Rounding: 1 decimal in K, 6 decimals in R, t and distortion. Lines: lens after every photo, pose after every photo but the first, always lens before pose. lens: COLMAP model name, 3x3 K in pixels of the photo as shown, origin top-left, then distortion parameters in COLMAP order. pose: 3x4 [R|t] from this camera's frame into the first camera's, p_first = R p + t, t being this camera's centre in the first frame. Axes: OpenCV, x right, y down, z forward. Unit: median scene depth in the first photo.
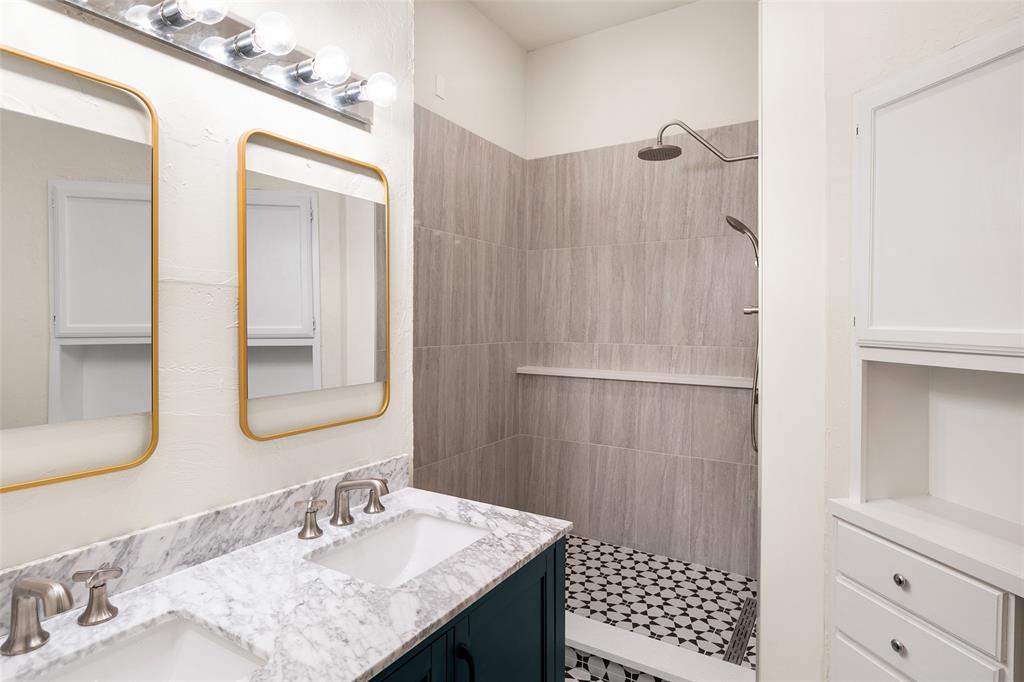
lens RADIAL K [[548.4, 0, 512.7], [0, 548.4, 335.9], [0, 0, 1]] dist [-0.002782, -0.000076]
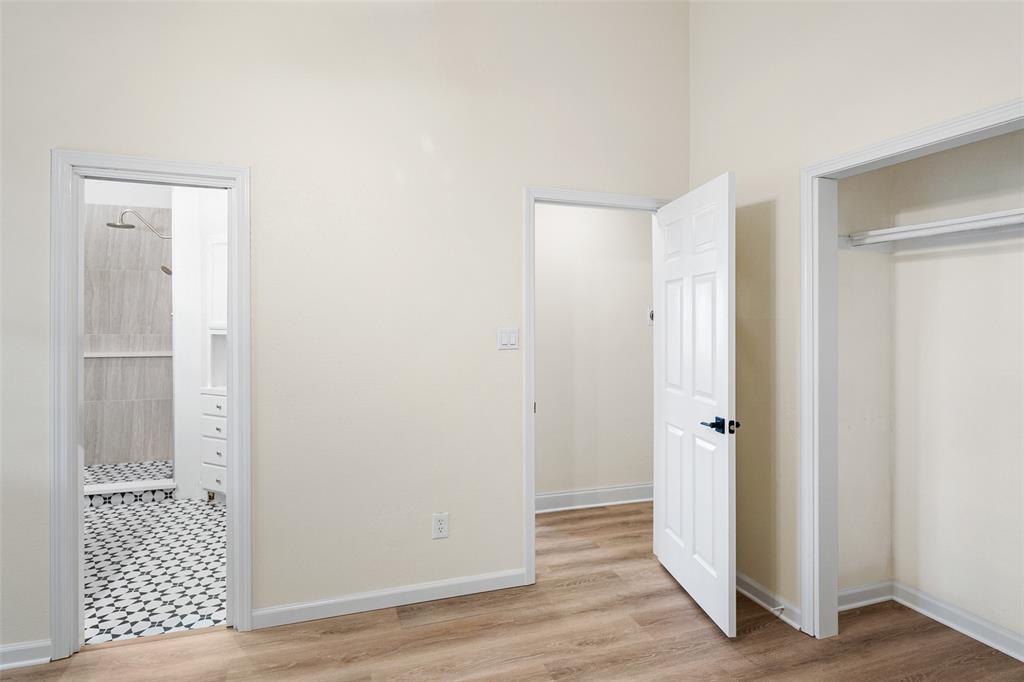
lens RADIAL K [[548.4, 0, 515.7], [0, 548.4, 332.4], [0, 0, 1]] dist [-0.002782, -0.000076]
pose [[0.653975, -0.004645, 0.756502, -0.193814], [0.017157, 0.999815, -0.008692, 0.045305], [-0.756322, 0.018664, 0.653933, -0.943569]]
